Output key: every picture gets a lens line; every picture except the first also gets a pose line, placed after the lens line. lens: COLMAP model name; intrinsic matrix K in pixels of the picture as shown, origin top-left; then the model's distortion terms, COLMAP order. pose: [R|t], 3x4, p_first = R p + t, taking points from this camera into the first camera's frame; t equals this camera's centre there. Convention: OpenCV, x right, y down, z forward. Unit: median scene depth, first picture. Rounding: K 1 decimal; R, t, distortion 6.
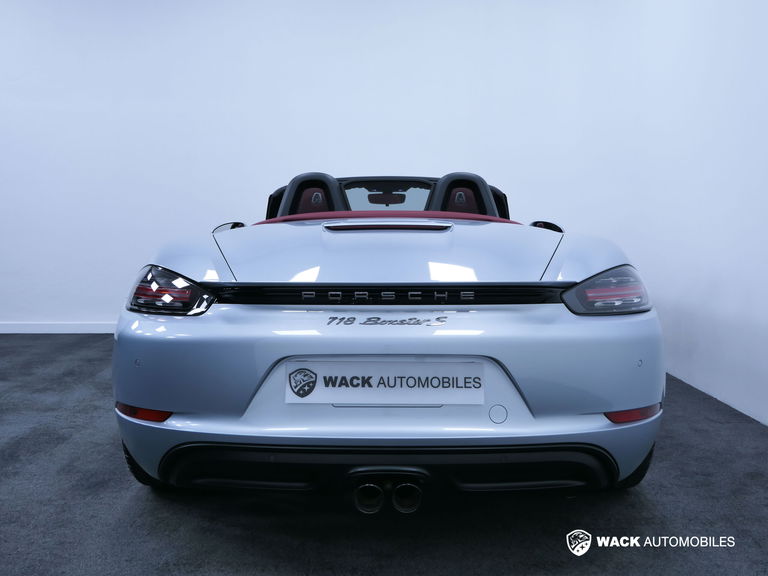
lens RADIAL K [[744.7, 0, 383.9], [0, 744.7, 286.1], [0, 0, 1]] dist [0.074933, 0.000000]
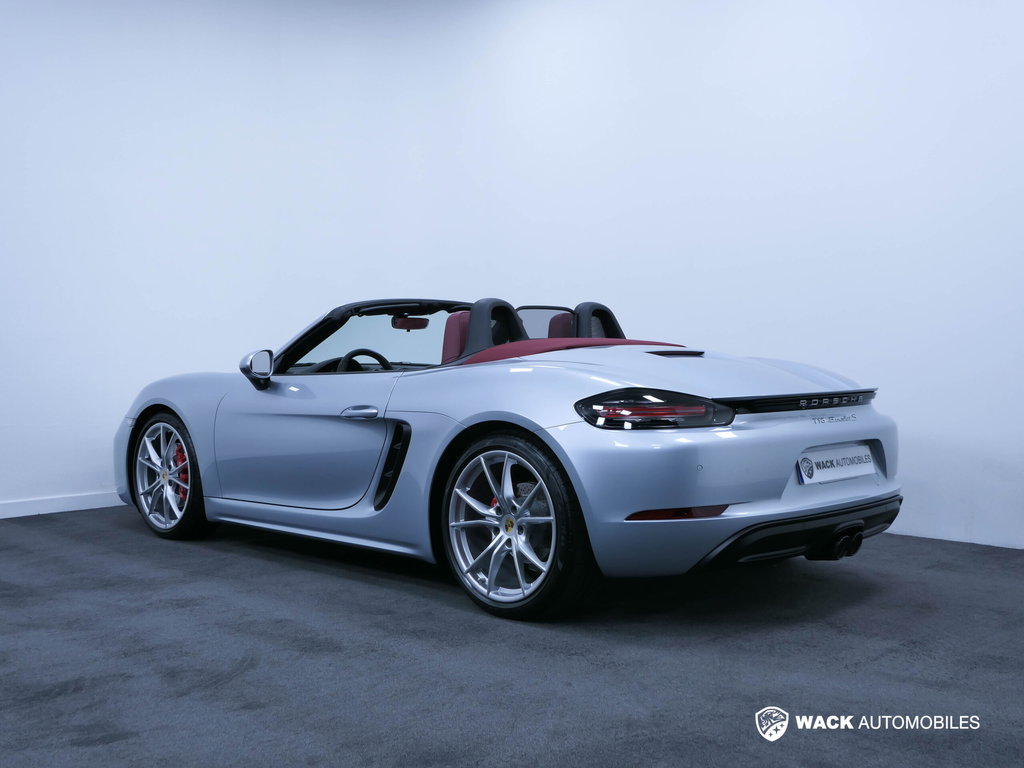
lens RADIAL K [[1115.8, 0, 512.1], [0, 1115.8, 383.7], [0, 0, 1]] dist [0.009831, 0.000000]
pose [[0.665537, -0.019598, 0.746107, -1.543621], [0.063071, 0.997556, -0.030058, 0.004612], [-0.743695, 0.067062, 0.665147, 0.046188]]
